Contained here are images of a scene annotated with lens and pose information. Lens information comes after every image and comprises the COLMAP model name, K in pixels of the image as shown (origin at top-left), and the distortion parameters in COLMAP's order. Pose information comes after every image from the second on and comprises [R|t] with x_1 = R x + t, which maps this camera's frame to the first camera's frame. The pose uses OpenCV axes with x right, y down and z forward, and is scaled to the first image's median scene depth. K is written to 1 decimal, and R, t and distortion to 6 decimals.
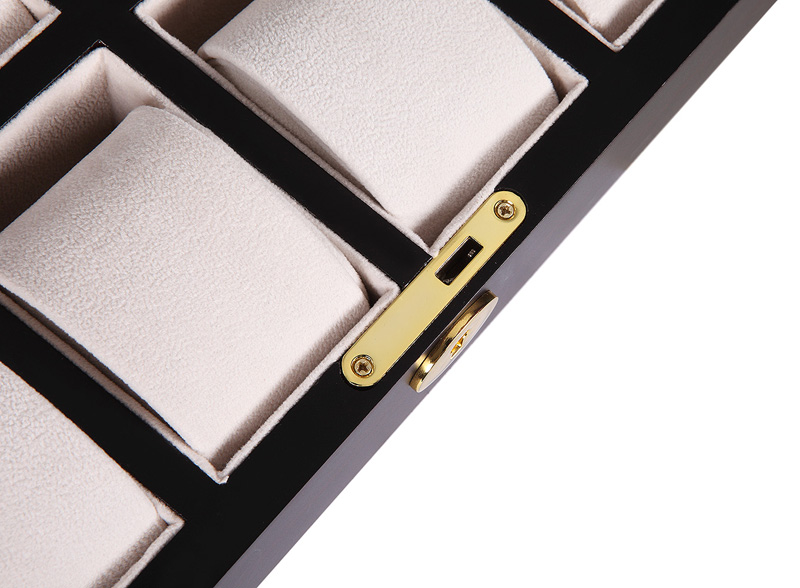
lens RADIAL K [[1662.2, 0, 405.1], [0, 1662.2, 293.3], [0, 0, 1]] dist [0.448750, 0.000000]
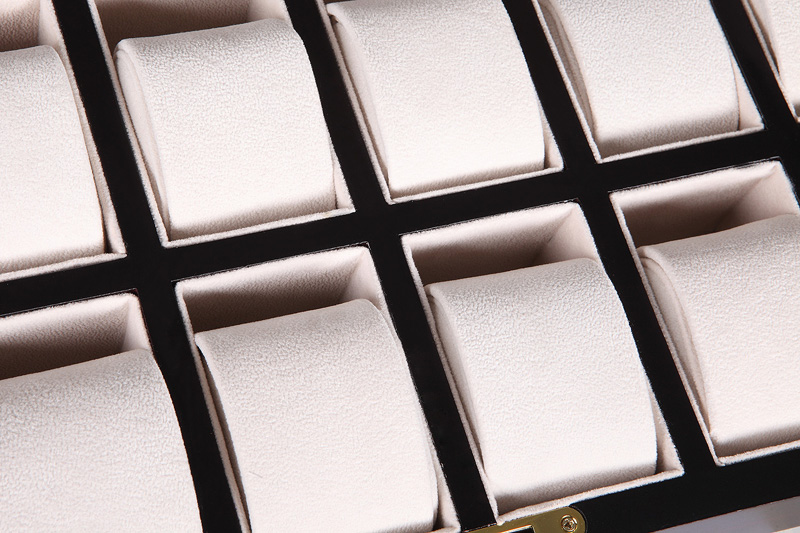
lens RADIAL K [[1636.2, 0, 398.2], [0, 1636.2, 269.7], [0, 0, 1]] dist [0.375899, 0.000000]
pose [[0.841722, 0.525995, -0.121790, 0.005189], [-0.538709, 0.833245, -0.124482, 0.013075], [0.036004, 0.170389, 0.984719, -0.234330]]
